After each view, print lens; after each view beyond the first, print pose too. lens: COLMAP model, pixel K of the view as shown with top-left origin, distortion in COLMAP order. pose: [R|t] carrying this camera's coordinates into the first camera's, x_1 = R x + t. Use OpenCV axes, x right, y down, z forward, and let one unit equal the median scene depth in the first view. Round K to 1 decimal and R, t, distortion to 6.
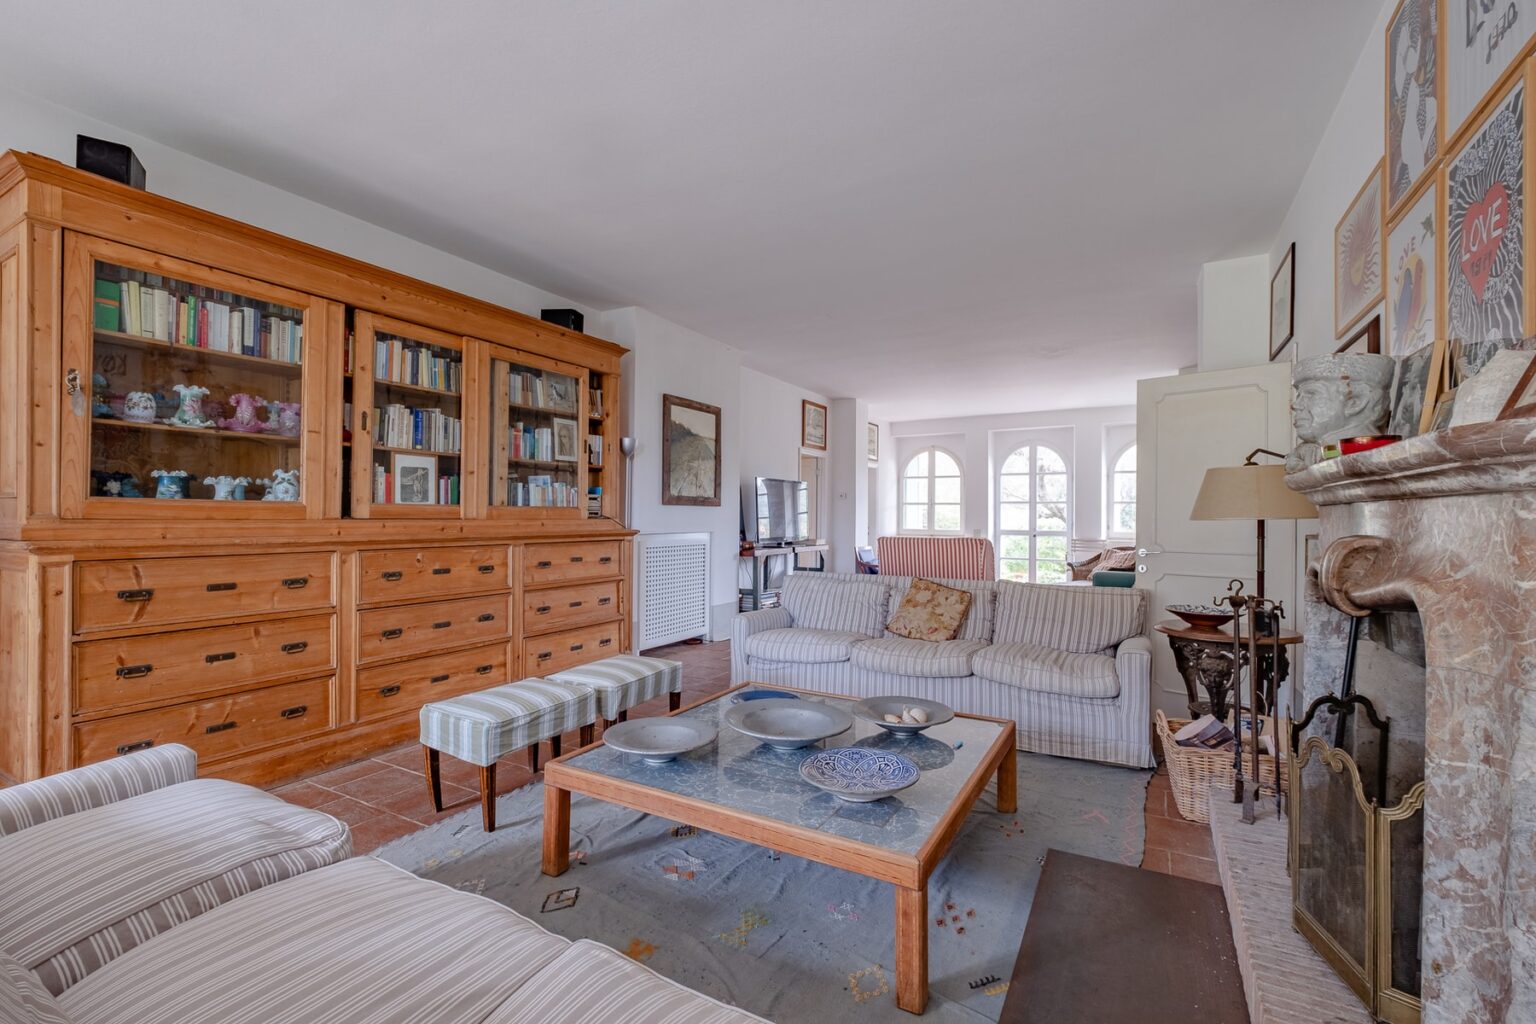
lens RADIAL K [[671.4, 0, 778.2], [0, 671.4, 512.2], [0, 0, 1]] dist [0.006753, -0.005016]
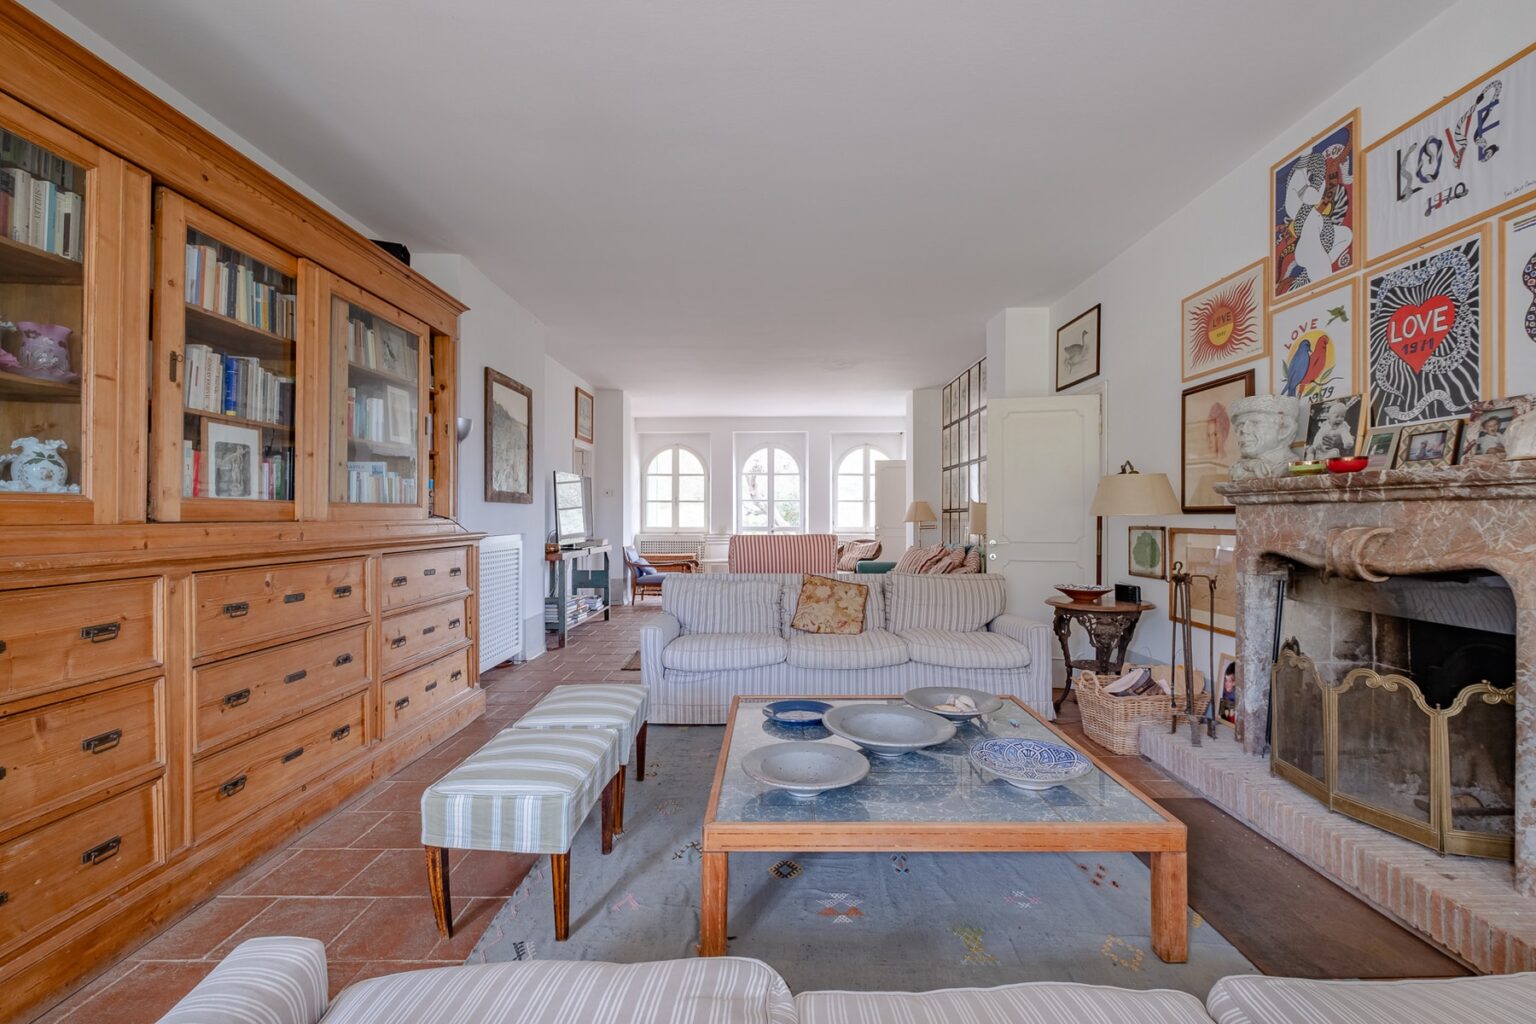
lens RADIAL K [[671.4, 0, 769.7], [0, 671.4, 512.5], [0, 0, 1]] dist [0.006753, -0.005016]
pose [[0.869936, -0.003754, 0.493150, -0.418256], [0.001780, 0.999988, 0.004472, -0.000910], [-0.493161, -0.003013, 0.869933, 0.168155]]
